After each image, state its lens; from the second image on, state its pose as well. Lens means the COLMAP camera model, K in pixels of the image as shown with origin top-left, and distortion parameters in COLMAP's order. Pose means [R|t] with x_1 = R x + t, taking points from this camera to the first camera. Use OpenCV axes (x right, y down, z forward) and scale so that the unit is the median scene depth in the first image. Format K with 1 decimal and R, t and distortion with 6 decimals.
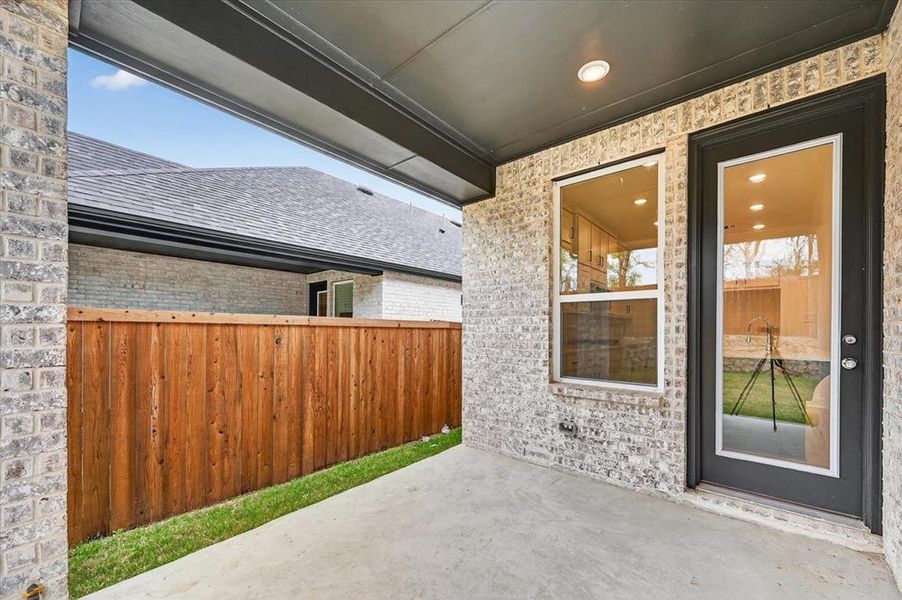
lens RADIAL K [[360.9, 0, 462.2], [0, 360.9, 329.9], [0, 0, 1]] dist [0.017521, -0.000067]
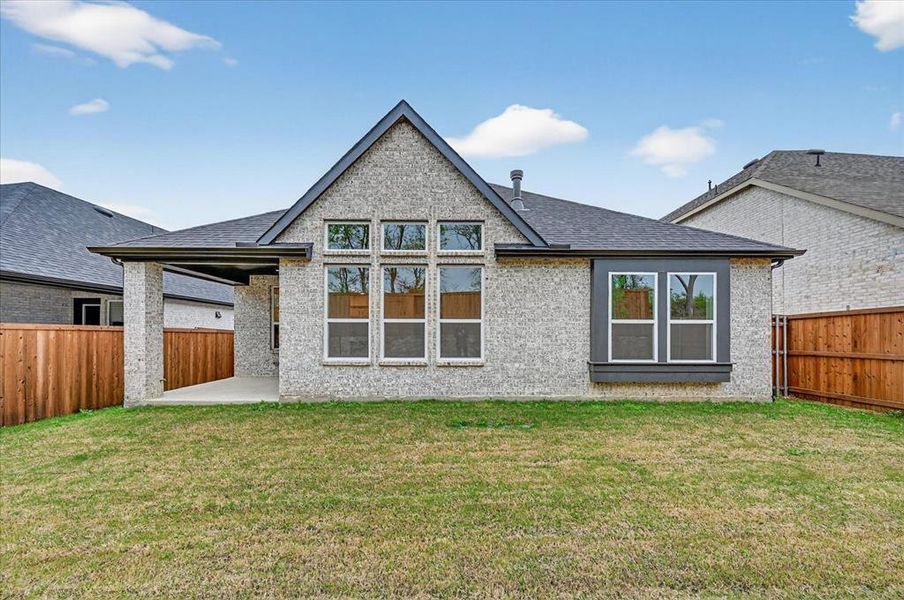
lens RADIAL K [[362.3, 0, 454.9], [0, 362.3, 332.8], [0, 0, 1]] dist [0.000932, 0.000047]
pose [[0.786332, -0.000142, 0.617804, -0.279327], [0.002621, 0.999992, -0.003106, 0.006371], [-0.617798, 0.004062, 0.786326, -1.570752]]
